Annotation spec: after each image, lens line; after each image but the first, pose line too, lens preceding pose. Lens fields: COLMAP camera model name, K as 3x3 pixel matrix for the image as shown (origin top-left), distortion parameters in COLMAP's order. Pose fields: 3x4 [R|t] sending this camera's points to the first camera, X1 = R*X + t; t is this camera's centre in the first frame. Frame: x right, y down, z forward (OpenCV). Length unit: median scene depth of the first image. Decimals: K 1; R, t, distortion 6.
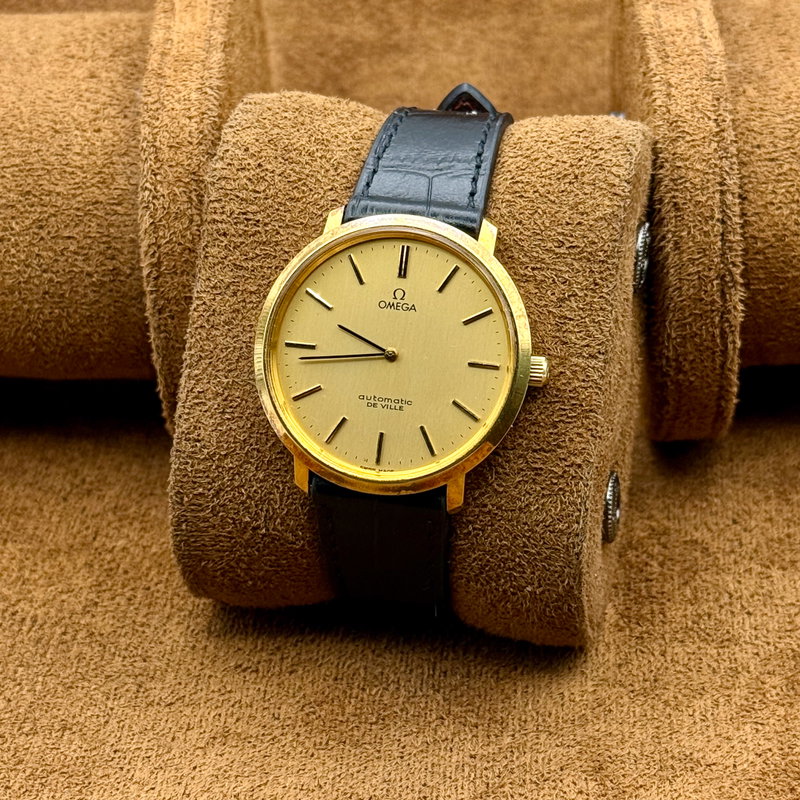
lens RADIAL K [[2324.4, 0, 400.0], [0, 2324.4, 400.0], [0, 0, 1]] dist [0.109881, 1.472569]
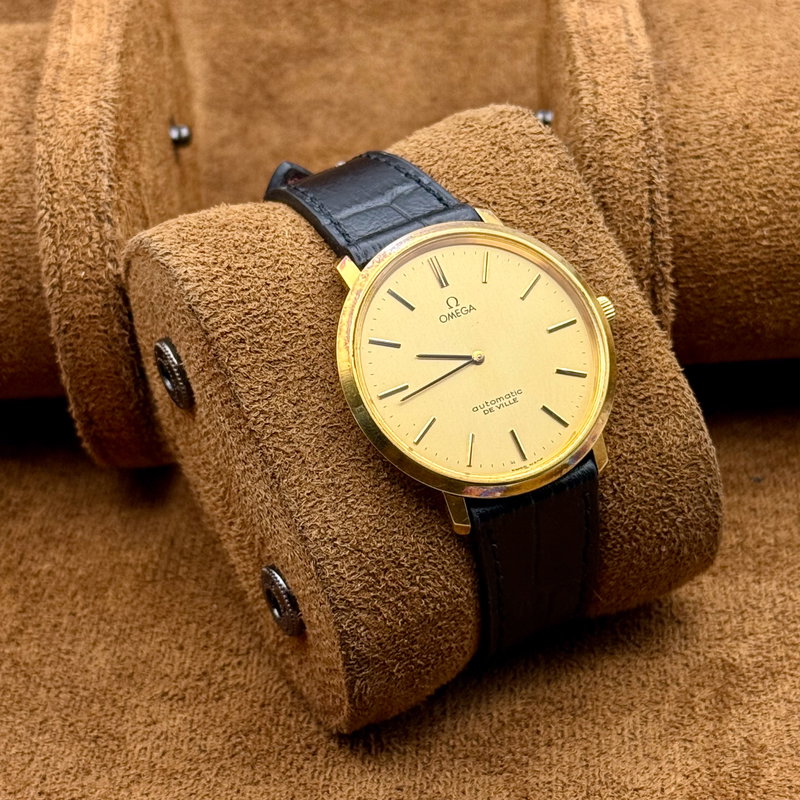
lens RADIAL K [[2324.4, 0, 400.0], [0, 2324.4, 400.0], [0, 0, 1]] dist [0.109881, 1.472569]
pose [[0.769770, -0.398218, 0.498876, -0.515108], [0.486116, 0.872234, -0.053837, 0.031996], [-0.413698, 0.283954, 0.865000, 0.171713]]
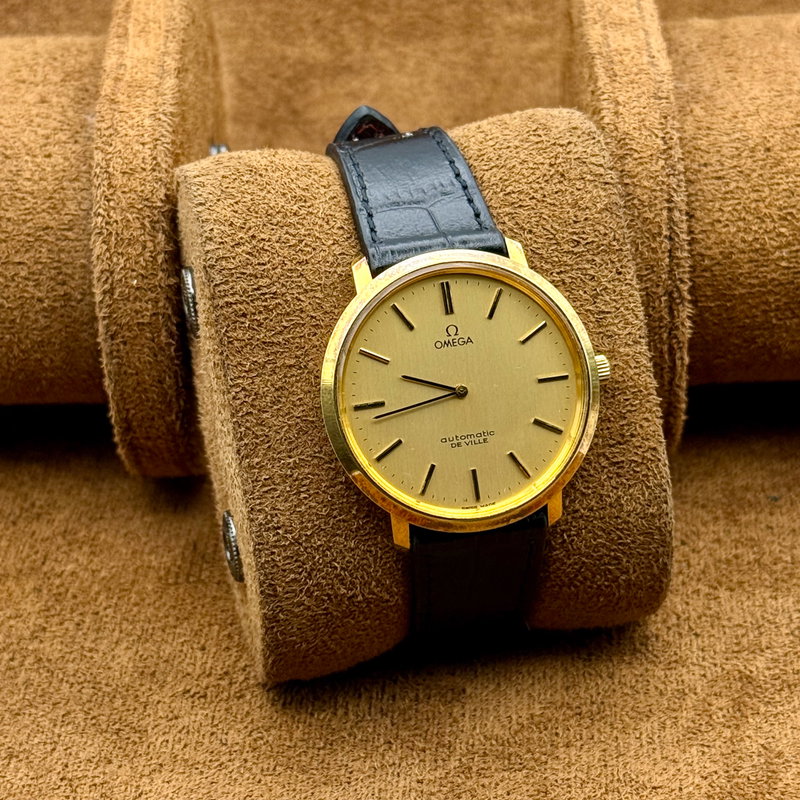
lens RADIAL K [[2324.4, 0, 400.0], [0, 2324.4, 400.0], [0, 0, 1]] dist [0.109881, 1.472569]
pose [[0.903101, -0.258152, 0.343169, -0.364830], [0.244858, 0.966056, 0.082343, -0.102792], [-0.352778, 0.009664, 0.935657, 0.075921]]
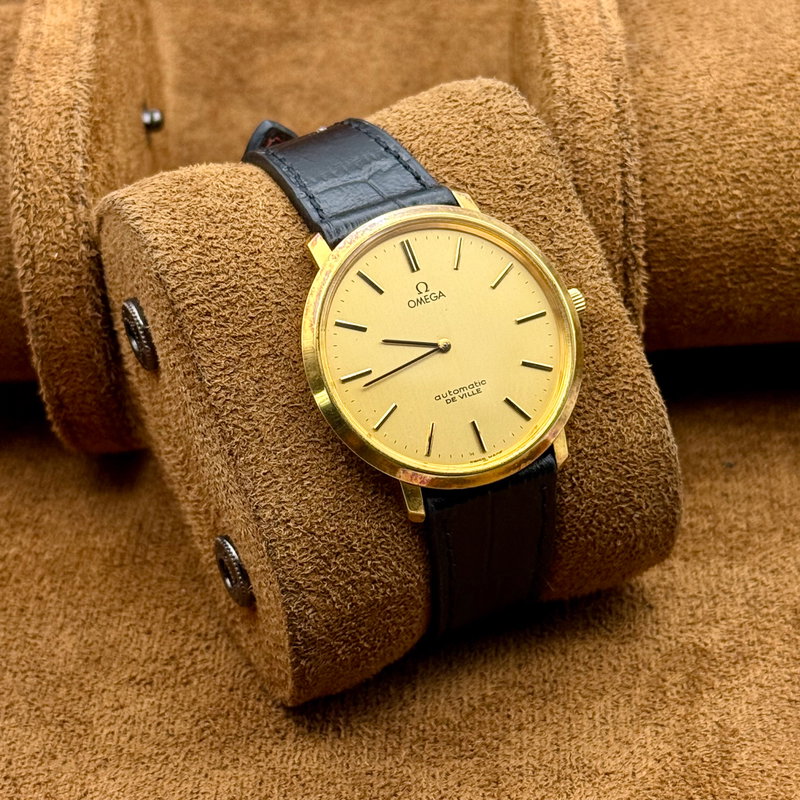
lens RADIAL K [[2324.4, 0, 400.0], [0, 2324.4, 400.0], [0, 0, 1]] dist [0.109881, 1.472569]
pose [[0.794916, -0.378538, 0.474150, -0.479184], [0.429755, 0.902946, 0.000382, -0.007333], [-0.428276, 0.203464, 0.880444, 0.156831]]
